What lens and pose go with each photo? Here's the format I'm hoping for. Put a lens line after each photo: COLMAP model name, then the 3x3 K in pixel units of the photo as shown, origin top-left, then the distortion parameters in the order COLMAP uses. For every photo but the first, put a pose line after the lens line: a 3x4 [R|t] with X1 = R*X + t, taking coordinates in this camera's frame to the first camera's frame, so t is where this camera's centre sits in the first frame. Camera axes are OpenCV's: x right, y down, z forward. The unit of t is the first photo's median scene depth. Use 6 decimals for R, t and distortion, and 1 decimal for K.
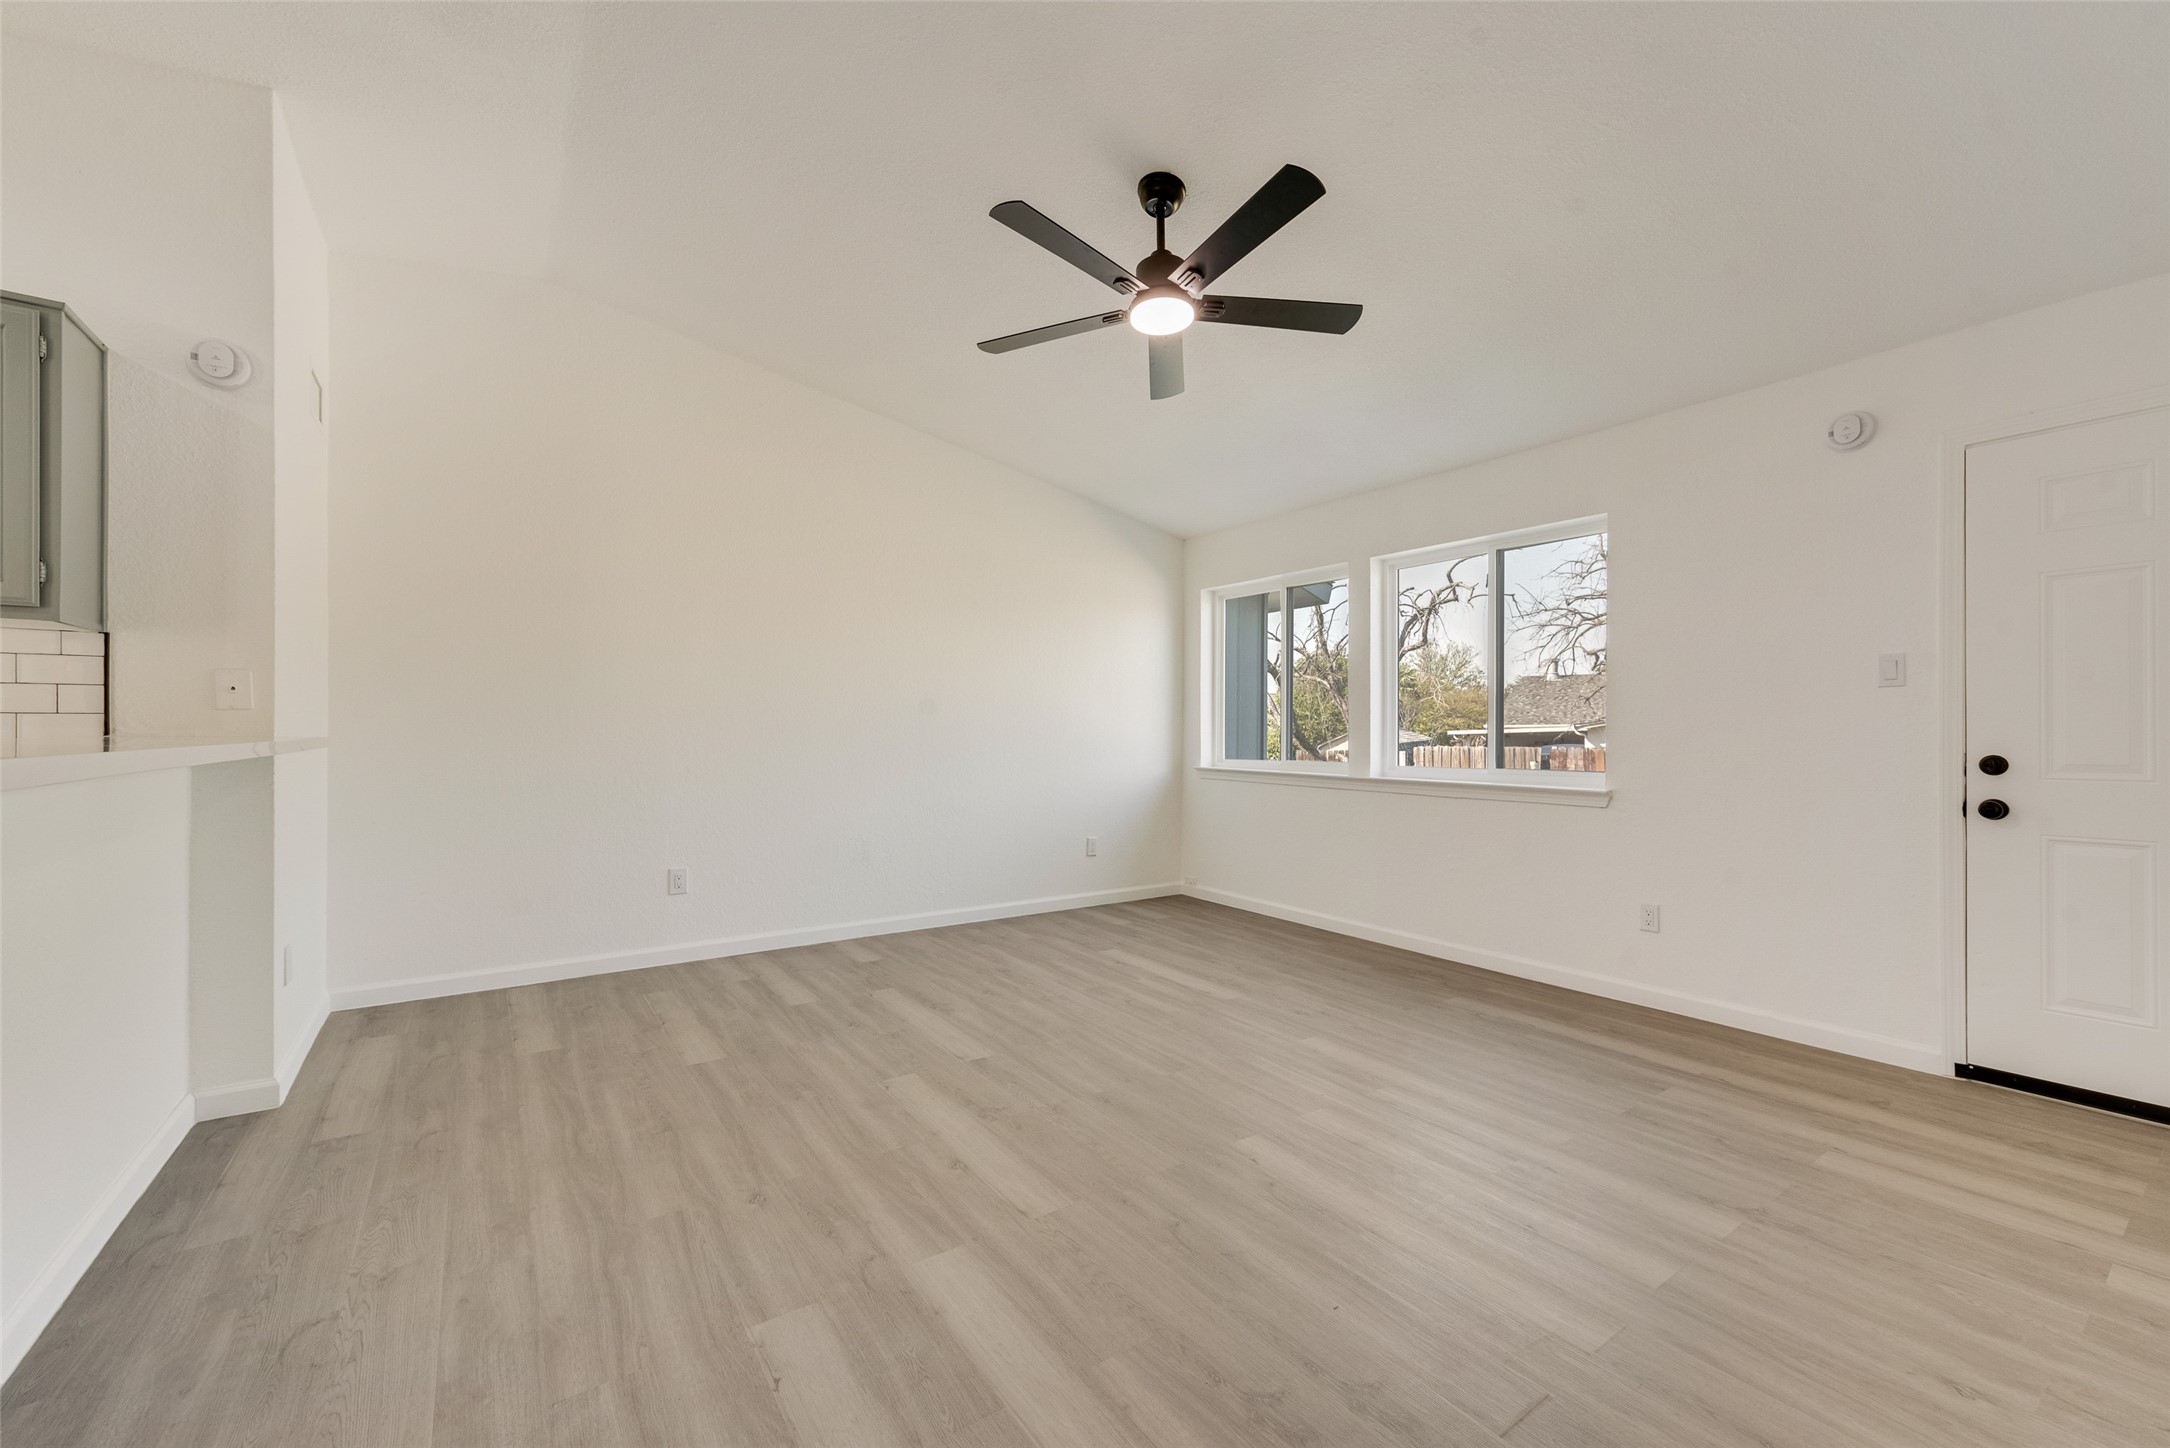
lens RADIAL K [[852.8, 0, 1081.7], [0, 852.8, 734.8], [0, 0, 1]] dist [0.004748, 0.000105]
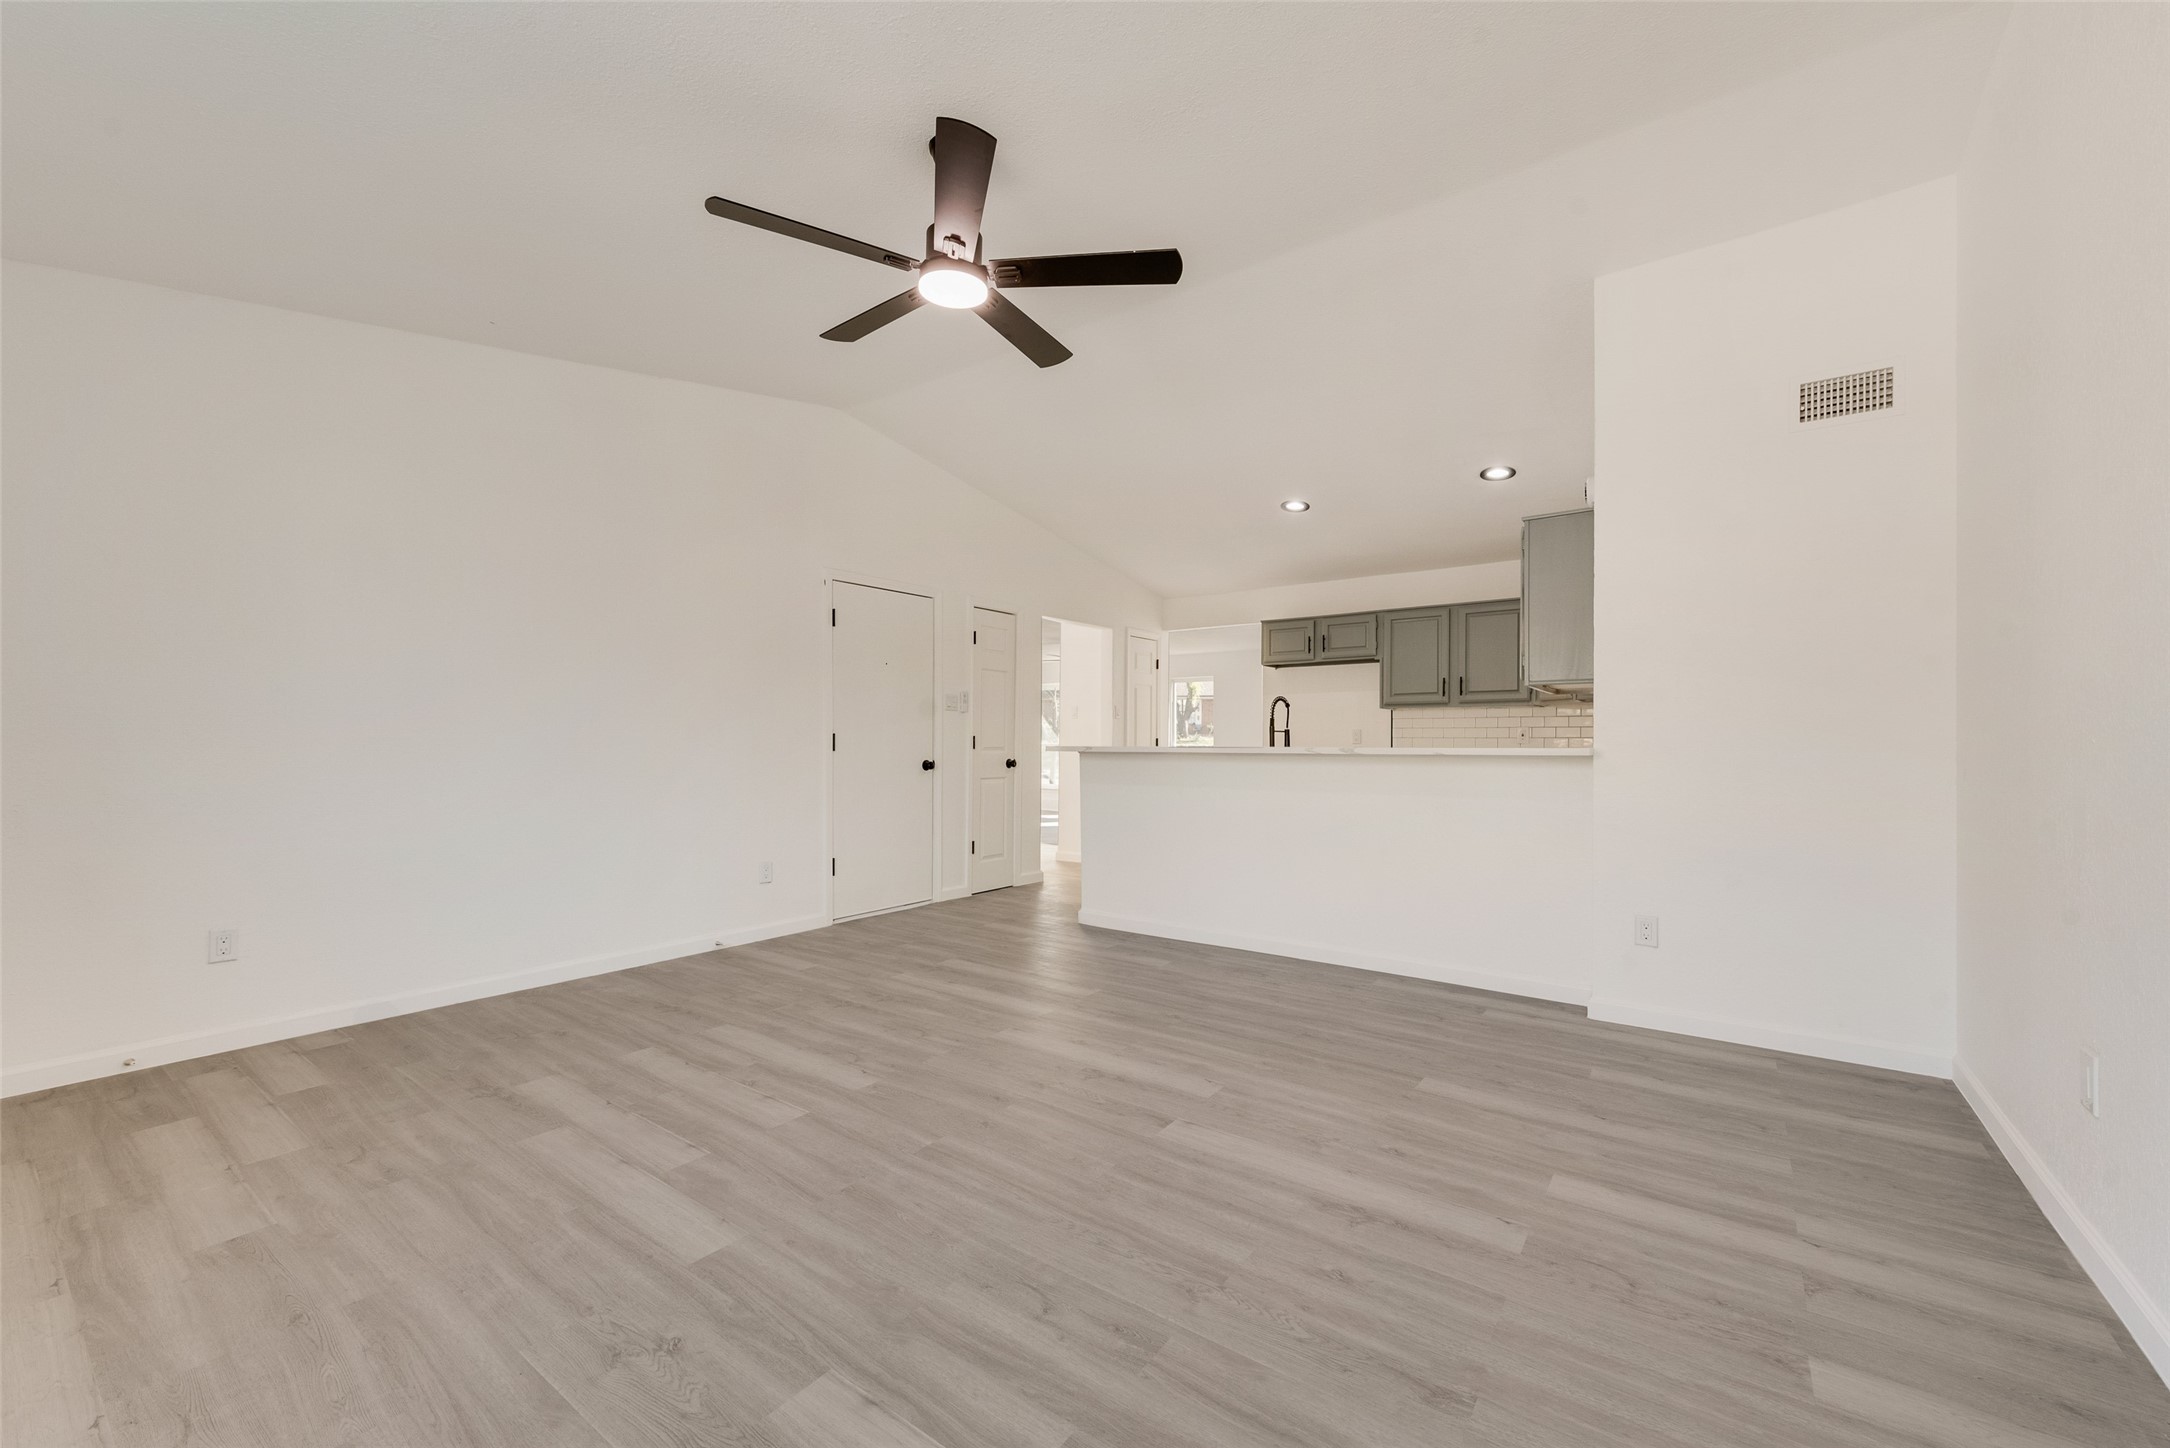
lens RADIAL K [[852.8, 0, 1081.7], [0, 852.8, 734.8], [0, 0, 1]] dist [0.004748, 0.000105]
pose [[-0.949680, -0.010651, -0.313041, 0.200612], [-0.008810, 0.999935, -0.007296, -0.000034], [0.313098, -0.004171, -0.949712, 1.556187]]
